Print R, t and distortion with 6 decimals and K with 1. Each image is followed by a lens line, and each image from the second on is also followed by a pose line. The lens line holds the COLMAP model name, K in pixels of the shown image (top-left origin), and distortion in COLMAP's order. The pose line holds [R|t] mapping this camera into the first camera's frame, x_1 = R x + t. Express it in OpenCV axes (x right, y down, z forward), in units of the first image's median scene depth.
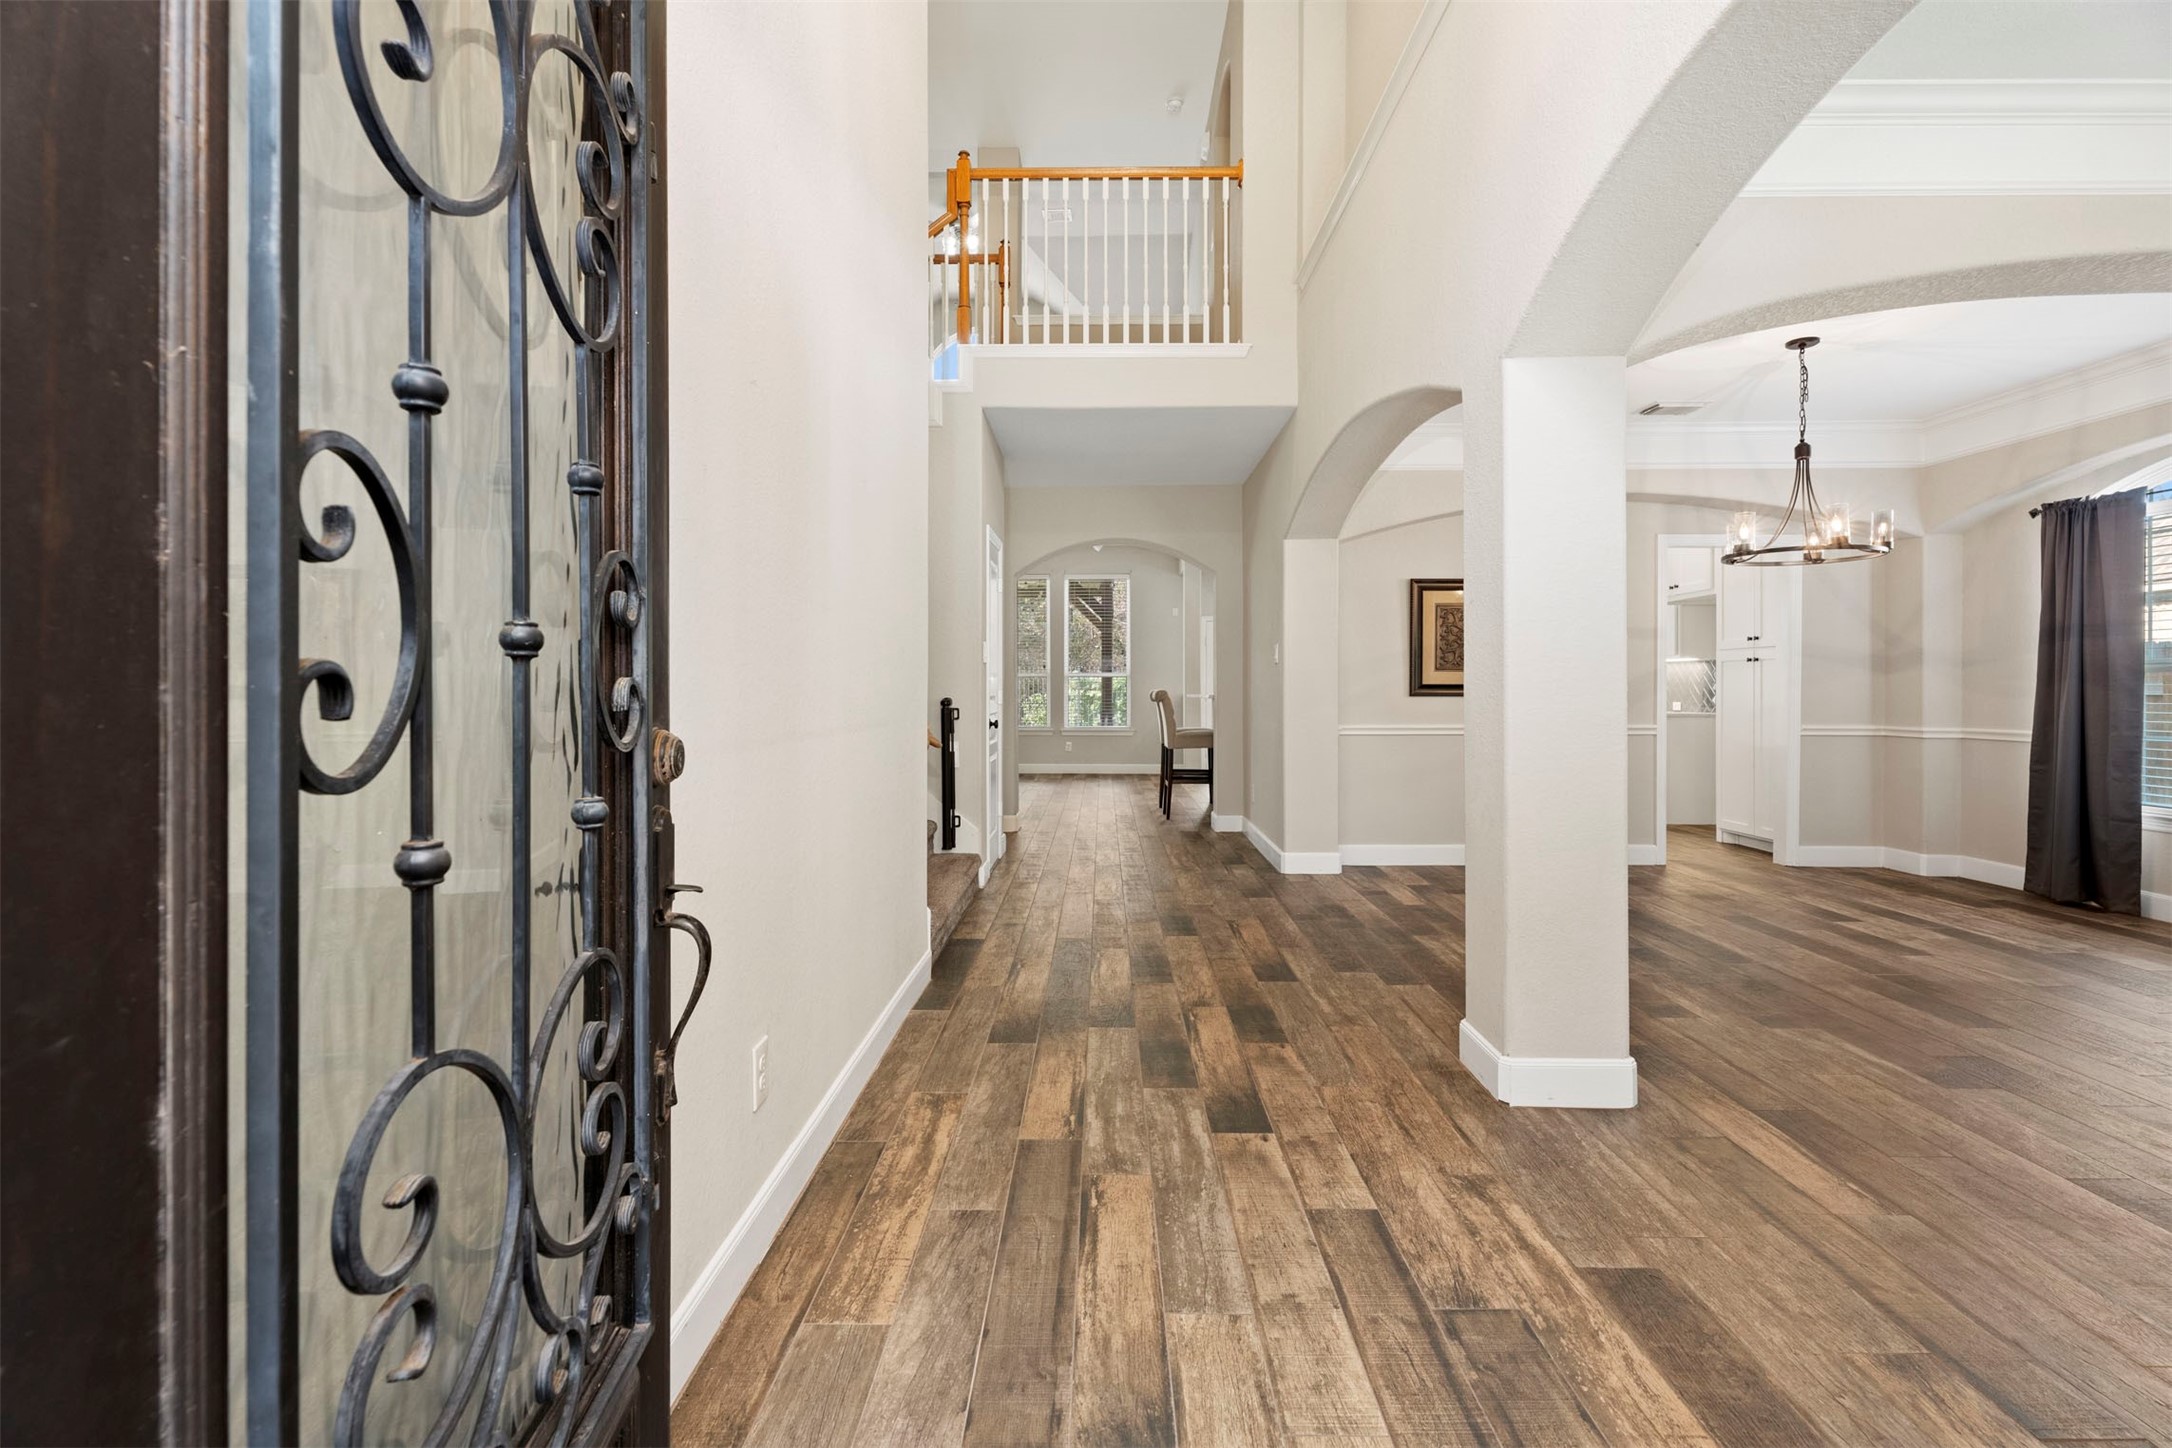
lens RADIAL K [[965.2, 0, 1086.0], [0, 965.2, 724.0], [0, 0, 1]] dist [0.006555, 0.000011]
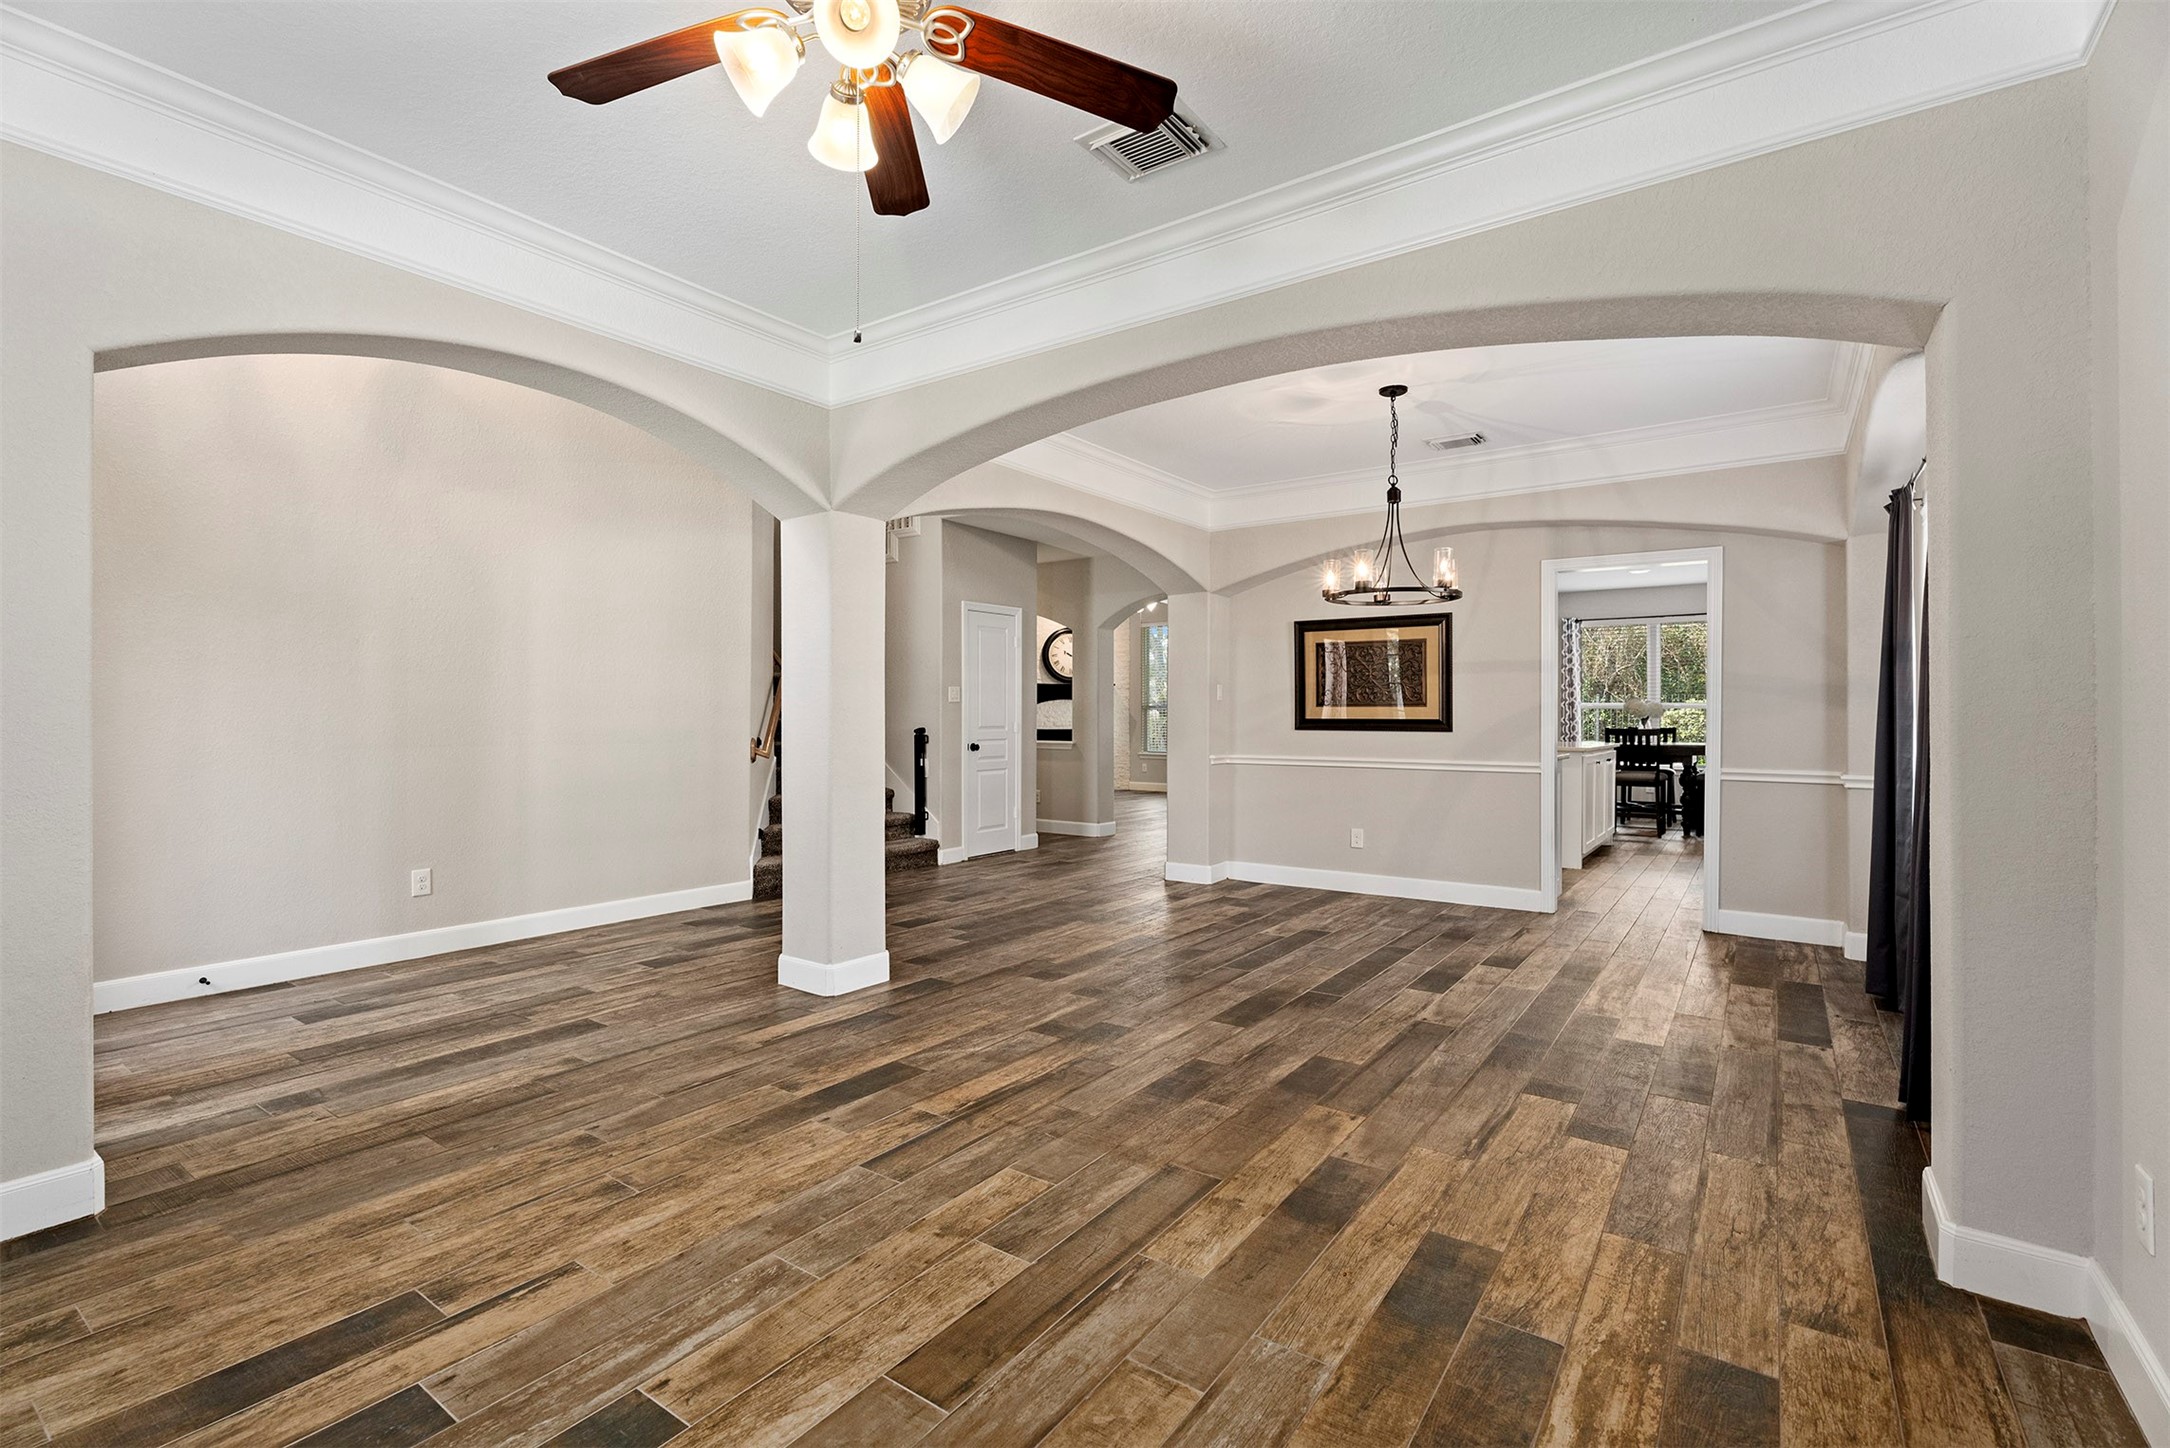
lens RADIAL K [[964.3, 0, 1085.0], [0, 964.3, 724.0], [0, 0, 1]] dist [0.006555, 0.000011]
pose [[0.822220, 0.005132, -0.569147, 1.079473], [-0.024665, 0.999341, -0.026621, -0.002028], [0.568636, 0.035926, 0.821805, -0.022276]]
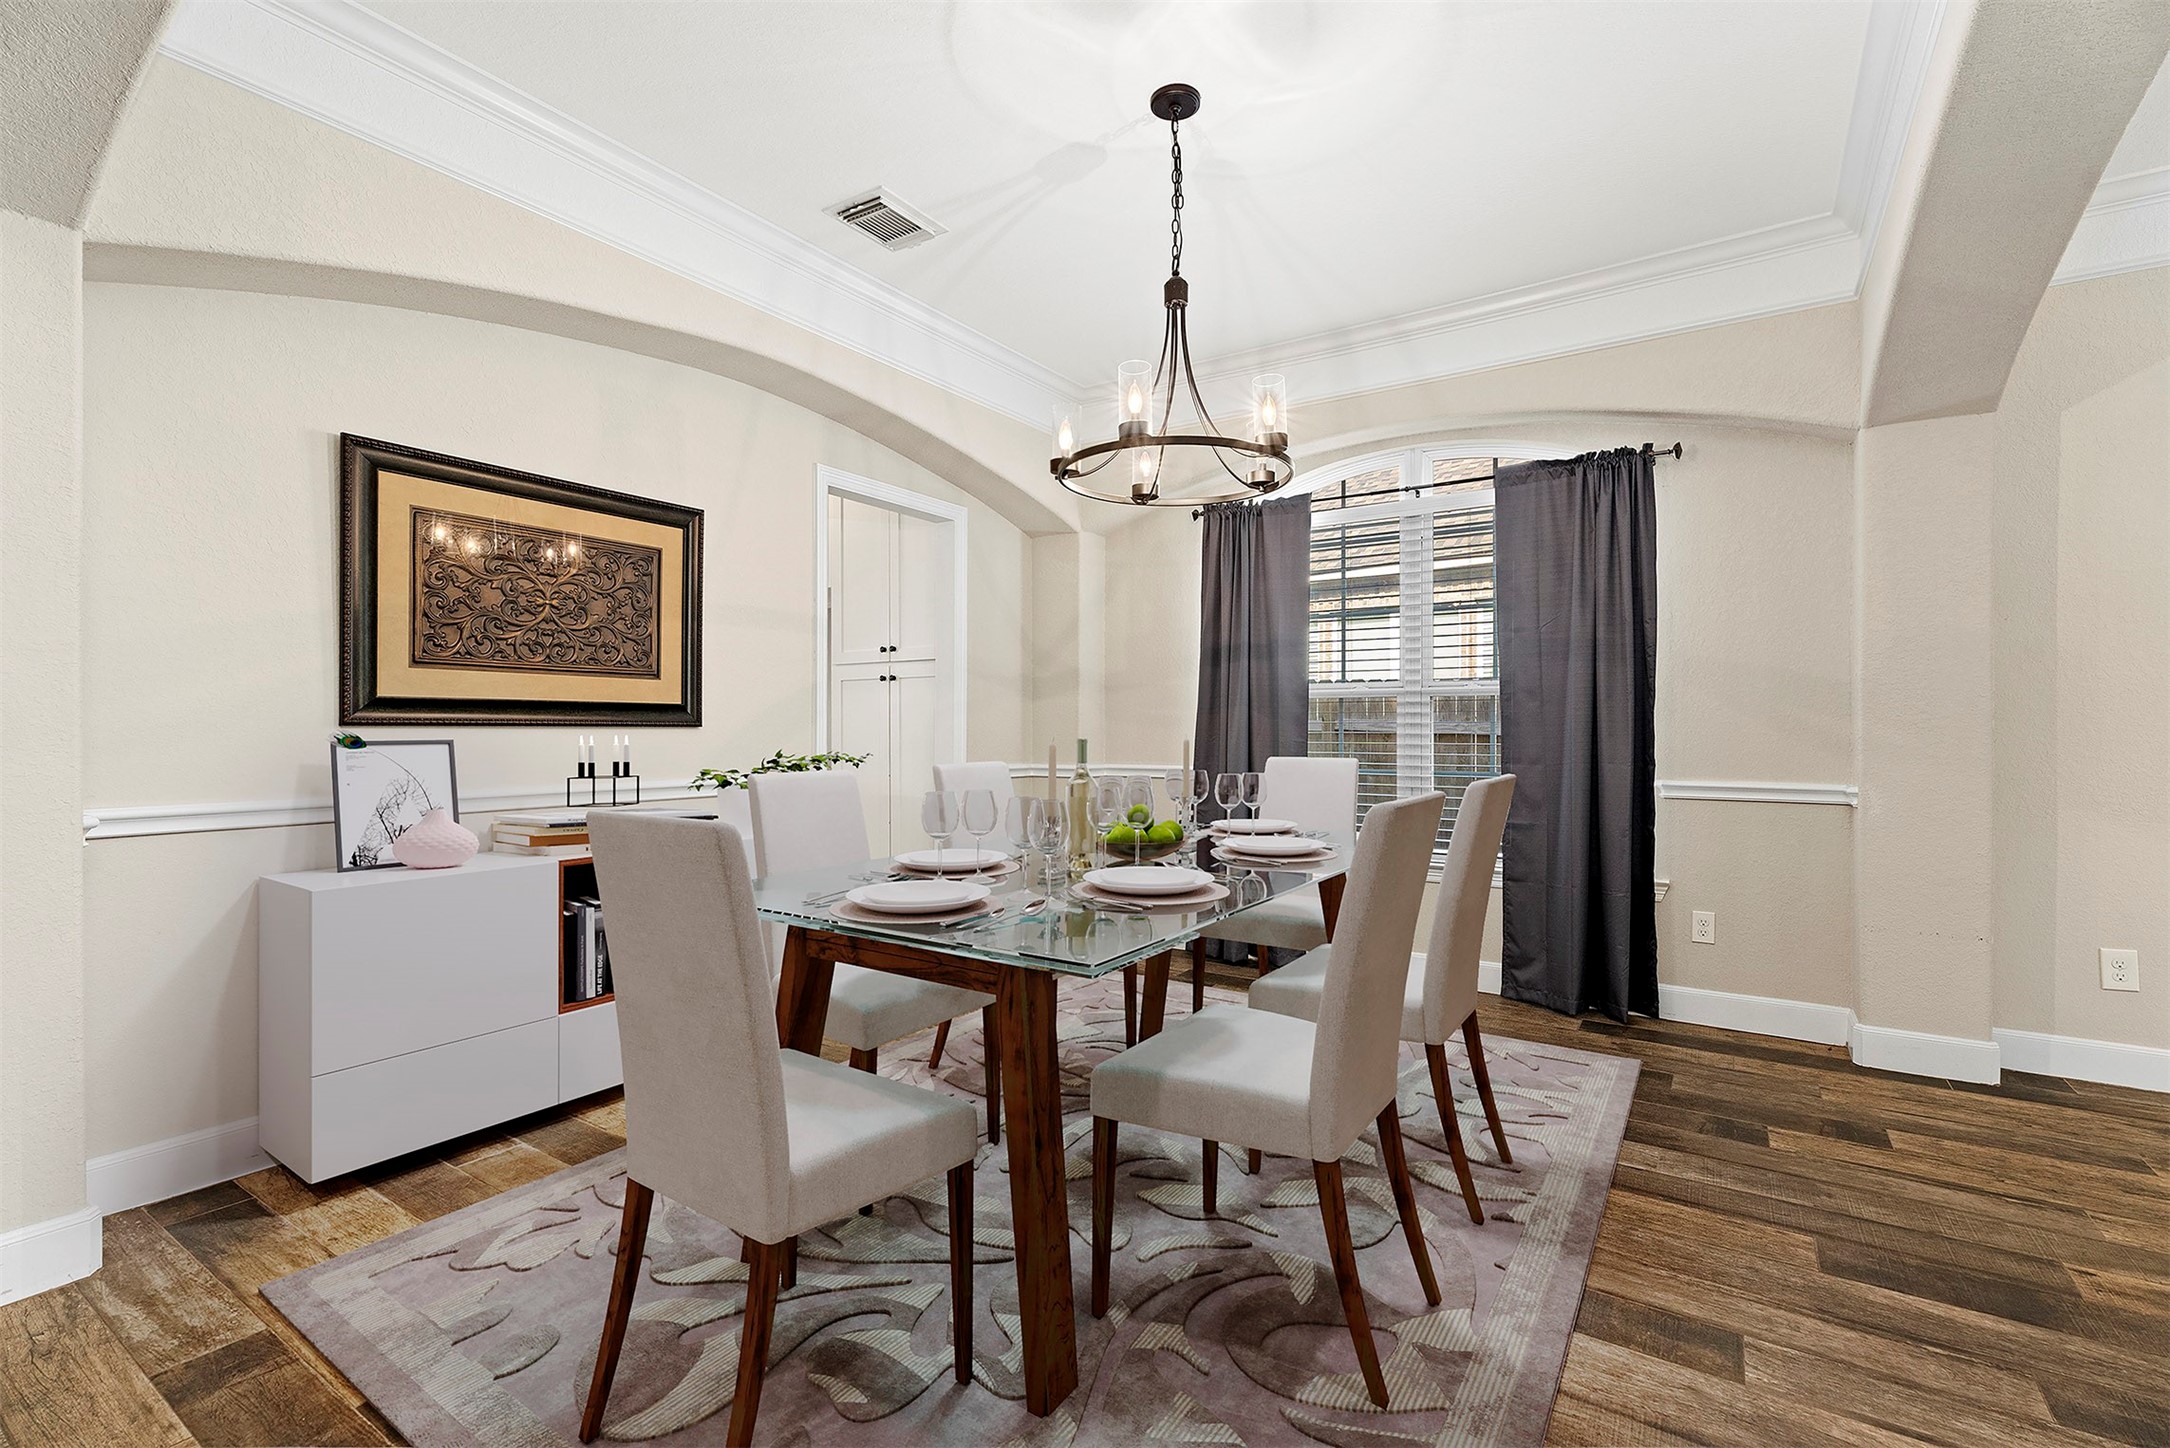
lens RADIAL K [[964.3, 0, 1085.0], [0, 964.3, 724.0], [0, 0, 1]] dist [0.006555, 0.000011]
pose [[0.540990, 0.000802, 0.841029, 0.235170], [0.026924, 0.999470, -0.018272, -0.020559], [-0.840598, 0.032529, 0.540682, 0.750343]]
